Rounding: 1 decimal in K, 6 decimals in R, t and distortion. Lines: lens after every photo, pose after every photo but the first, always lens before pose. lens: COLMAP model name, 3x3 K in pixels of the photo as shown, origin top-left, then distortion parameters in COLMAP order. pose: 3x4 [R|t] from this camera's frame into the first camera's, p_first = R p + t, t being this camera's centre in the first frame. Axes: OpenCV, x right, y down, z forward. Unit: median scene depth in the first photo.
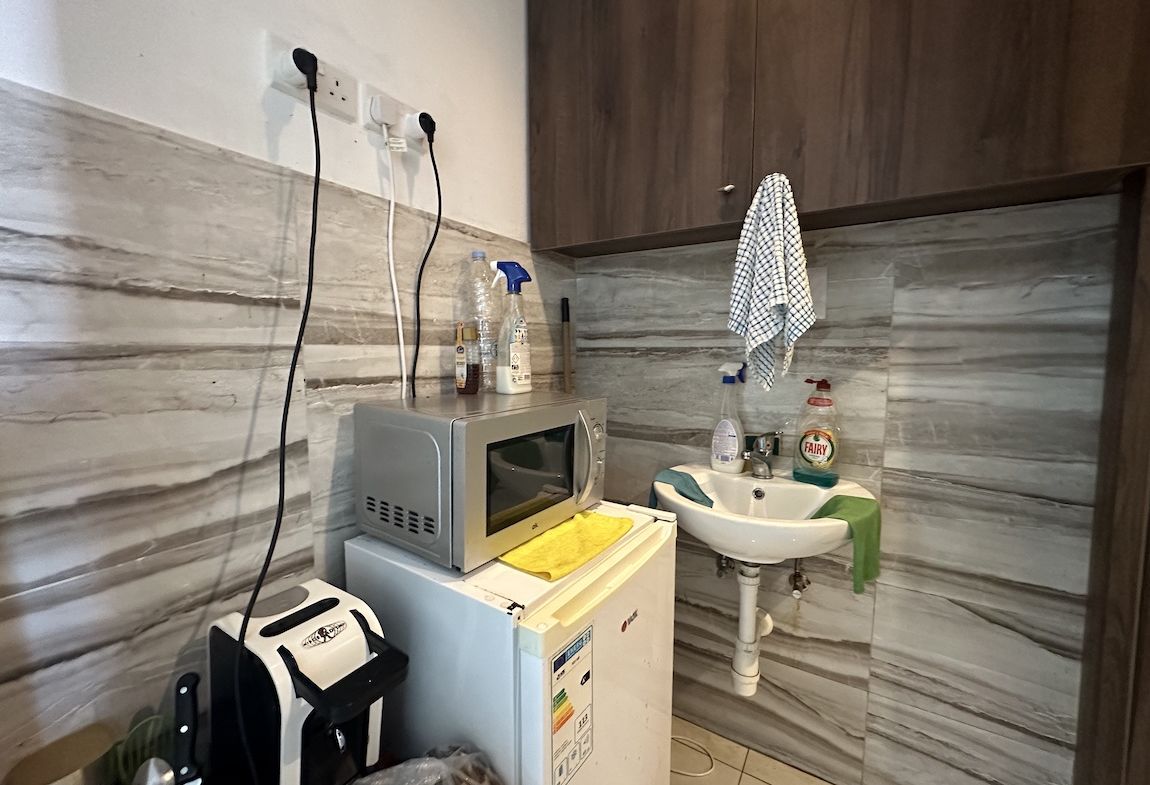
lens RADIAL K [[458.1, 0, 571.9], [0, 458.1, 394.5], [0, 0, 1]] dist [-0.002896, 0.000461]
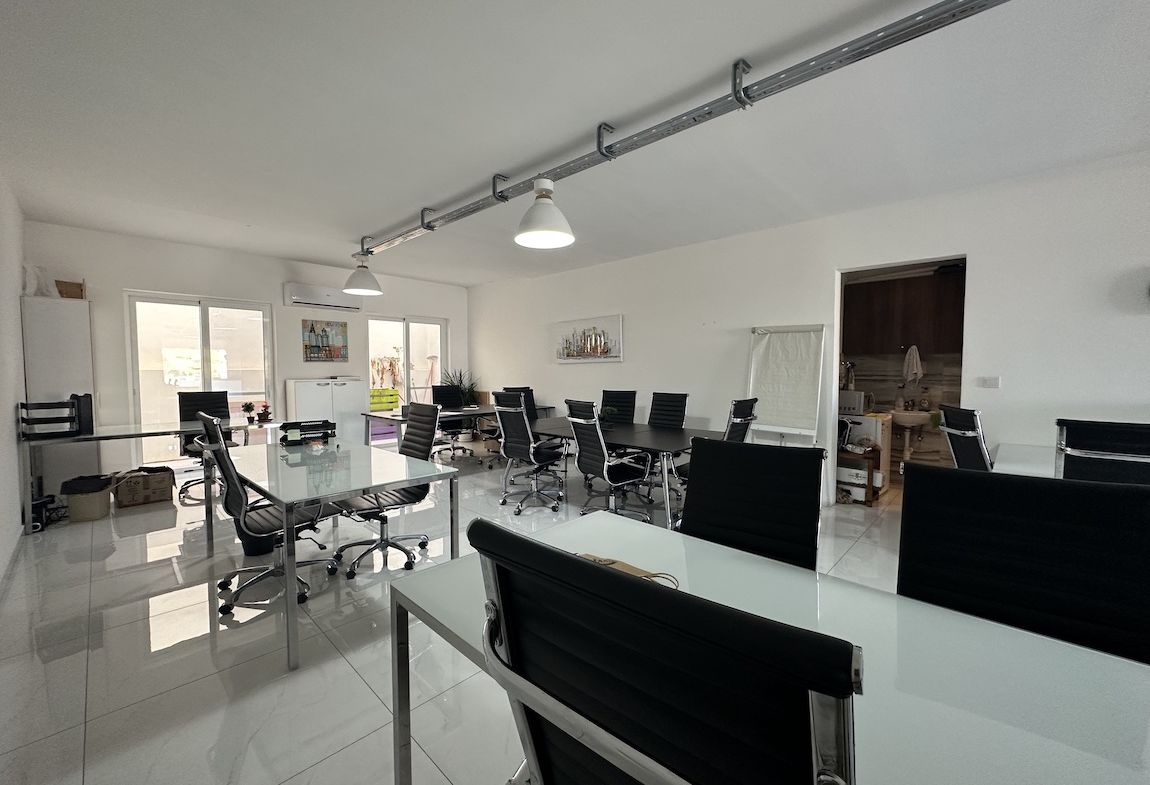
lens RADIAL K [[458.1, 0, 573.1], [0, 458.1, 393.9], [0, 0, 1]] dist [-0.002896, 0.000461]
pose [[0.981479, 0.010726, -0.191272, -1.856585], [-0.019146, 0.998924, -0.042229, 0.268706], [0.190613, 0.045109, 0.980628, -3.791902]]
